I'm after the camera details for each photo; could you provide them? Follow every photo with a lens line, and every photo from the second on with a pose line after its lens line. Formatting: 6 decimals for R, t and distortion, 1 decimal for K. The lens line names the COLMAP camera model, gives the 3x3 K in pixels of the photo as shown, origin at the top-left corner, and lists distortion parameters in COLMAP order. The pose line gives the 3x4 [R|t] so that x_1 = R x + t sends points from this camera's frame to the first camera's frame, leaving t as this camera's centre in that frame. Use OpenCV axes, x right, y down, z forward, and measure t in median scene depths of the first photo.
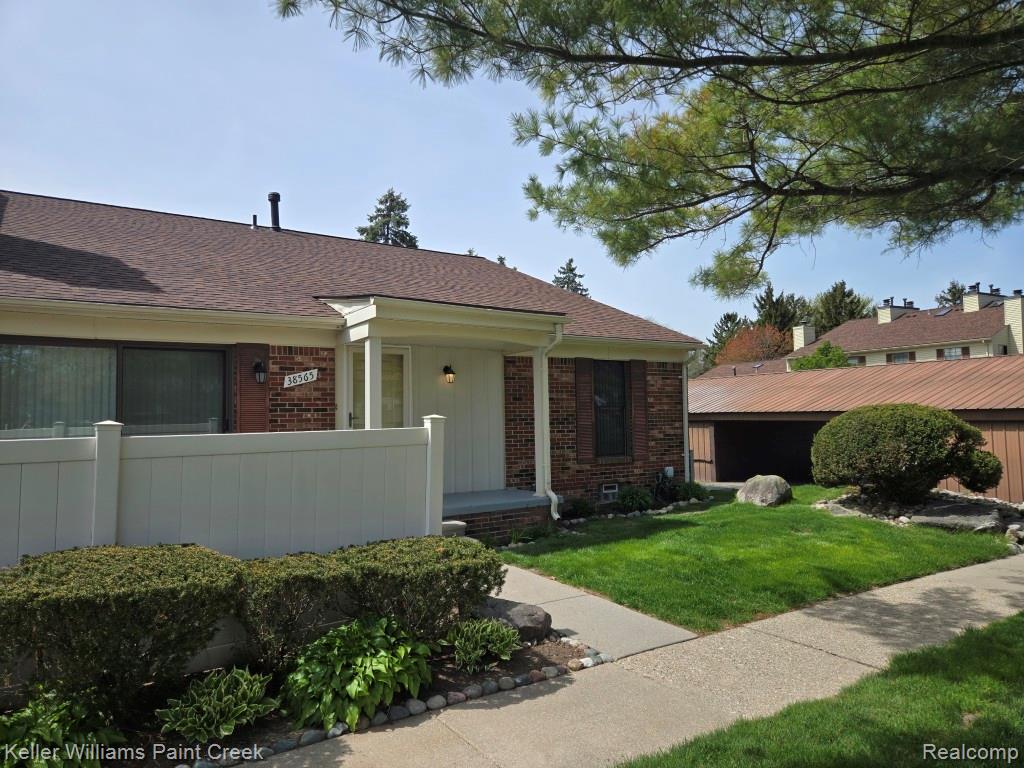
lens RADIAL K [[695.3, 0, 499.1], [0, 695.3, 382.4], [0, 0, 1]] dist [0.077061, -0.054335]
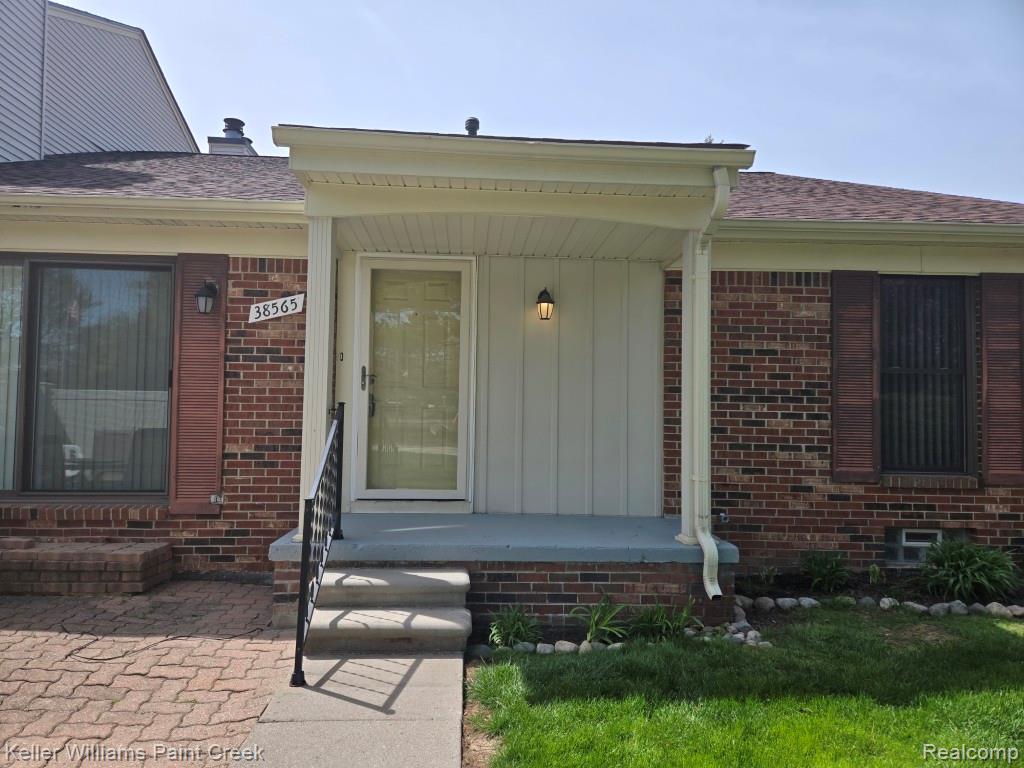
lens RADIAL K [[695.3, 0, 499.1], [0, 695.3, 382.4], [0, 0, 1]] dist [0.077061, -0.054335]
pose [[0.858682, 0.008311, -0.512442, 0.190244], [-0.006349, 0.999964, 0.005579, 0.050163], [0.512470, -0.001537, 0.858704, 0.504469]]
